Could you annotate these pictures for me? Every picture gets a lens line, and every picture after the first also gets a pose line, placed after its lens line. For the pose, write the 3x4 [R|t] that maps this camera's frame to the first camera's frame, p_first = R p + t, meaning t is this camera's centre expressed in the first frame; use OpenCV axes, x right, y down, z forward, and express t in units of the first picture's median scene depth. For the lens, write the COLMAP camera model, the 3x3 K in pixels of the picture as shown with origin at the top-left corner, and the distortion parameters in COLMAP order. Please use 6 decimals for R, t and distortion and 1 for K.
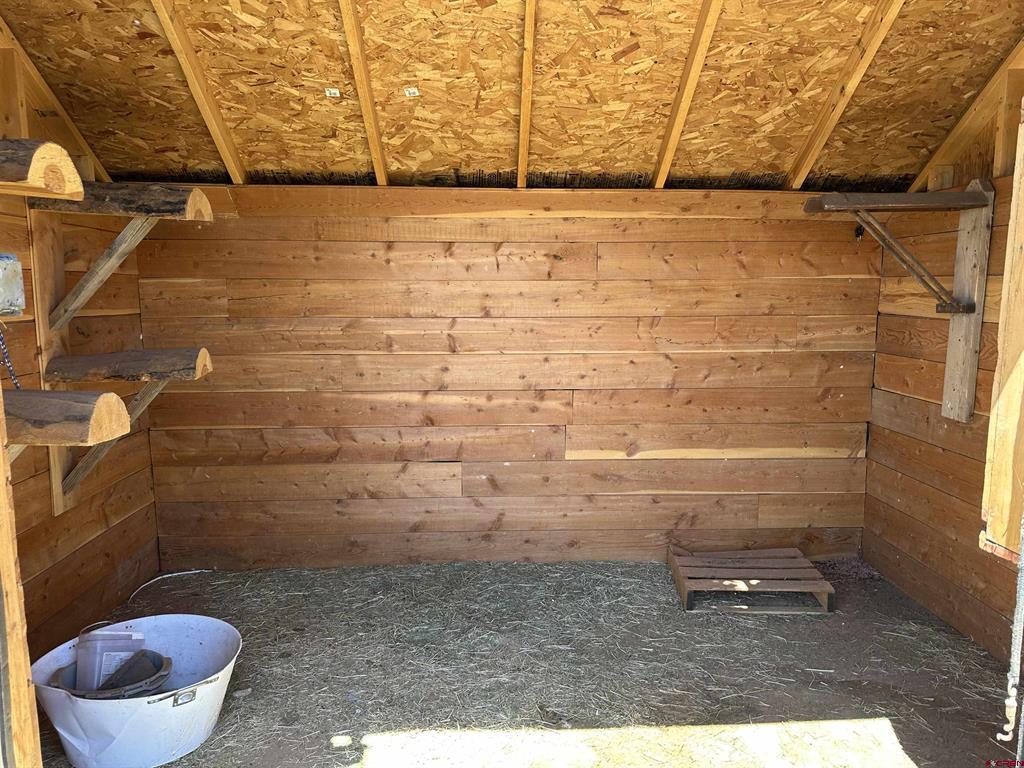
lens RADIAL K [[714.2, 0, 511.0], [0, 714.2, 382.1], [0, 0, 1]] dist [0.010985, -0.004939]
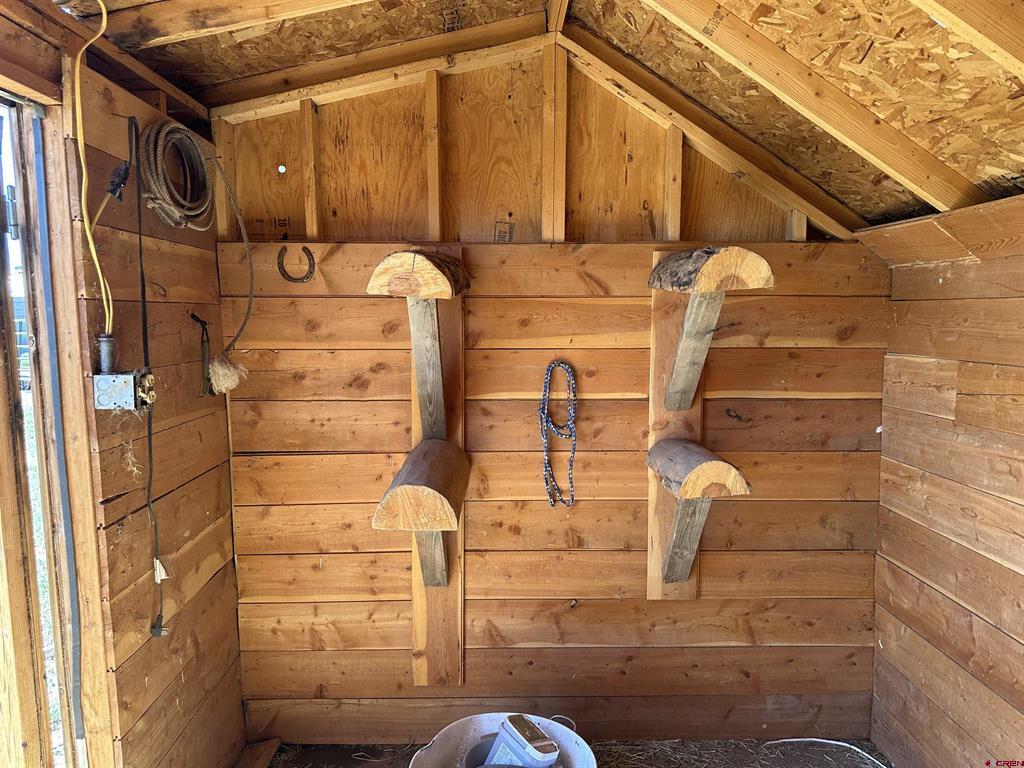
lens RADIAL K [[714.2, 0, 511.5], [0, 714.2, 391.7], [0, 0, 1]] dist [0.010985, -0.004939]
pose [[-0.009110, 0.101875, -0.994755, 0.232532], [-0.133495, 0.985768, 0.102177, -0.127801], [0.991008, 0.133726, 0.004620, 0.605082]]
